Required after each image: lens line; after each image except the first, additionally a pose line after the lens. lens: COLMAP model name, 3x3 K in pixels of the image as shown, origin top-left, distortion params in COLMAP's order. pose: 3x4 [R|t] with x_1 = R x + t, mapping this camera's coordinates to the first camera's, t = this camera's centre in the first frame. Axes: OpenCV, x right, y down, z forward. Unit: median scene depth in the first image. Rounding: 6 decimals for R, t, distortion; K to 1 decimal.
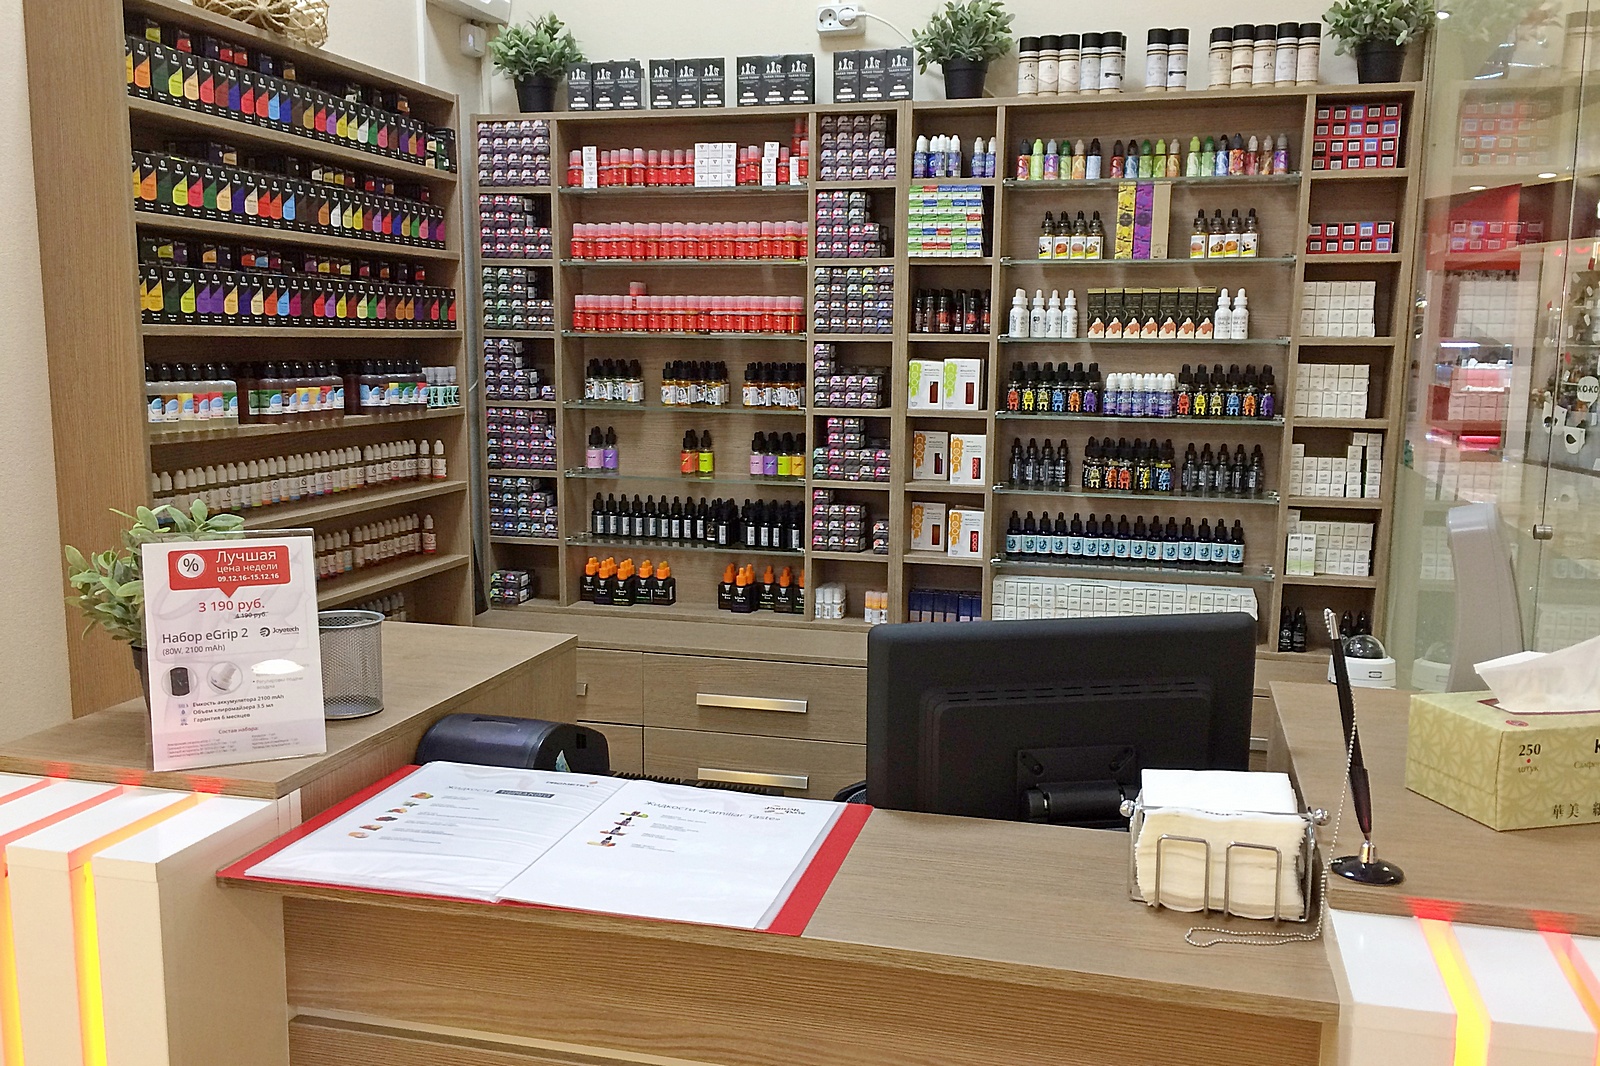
lens RADIAL K [[1290.3, 0, 796.1], [0, 1290.3, 511.3], [0, 0, 1]] dist [0.081128, -0.073795]
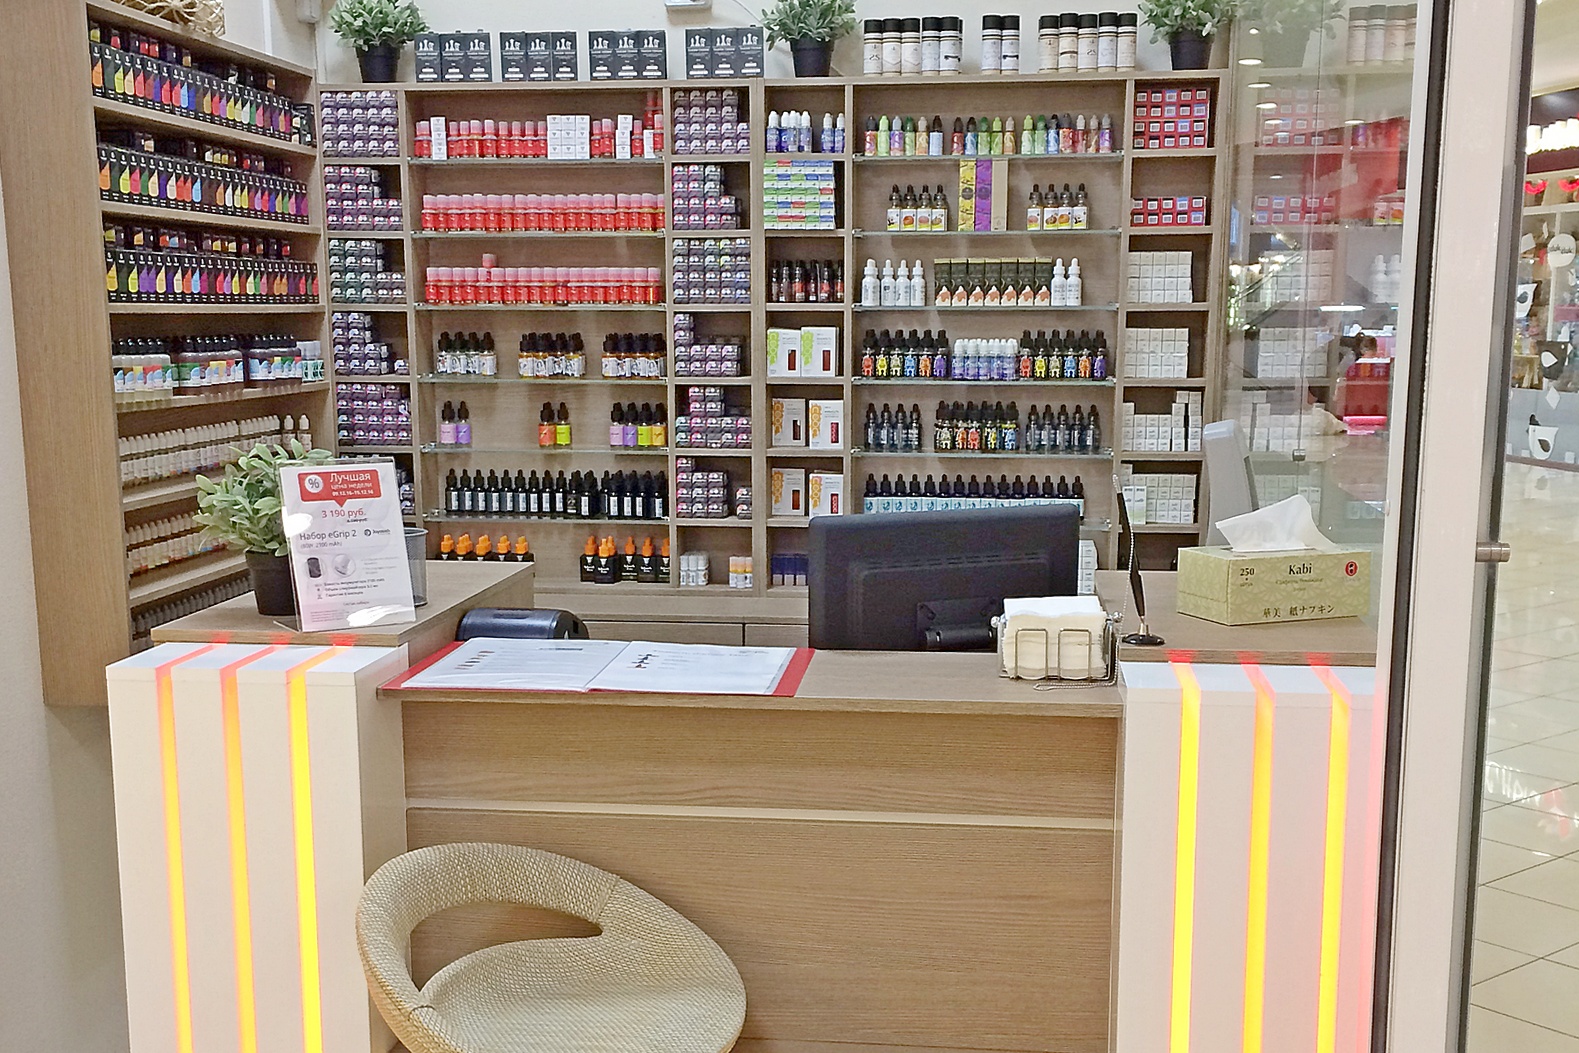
lens RADIAL K [[1507.3, 0, 789.5], [0, 1507.3, 526.5], [0, 0, 1]] dist [0.064671, -0.004236]
pose [[0.990804, -0.030889, 0.131731, -0.058440], [0.029456, 0.999484, 0.012812, 0.025428], [-0.132059, -0.008814, 0.991203, -0.195745]]
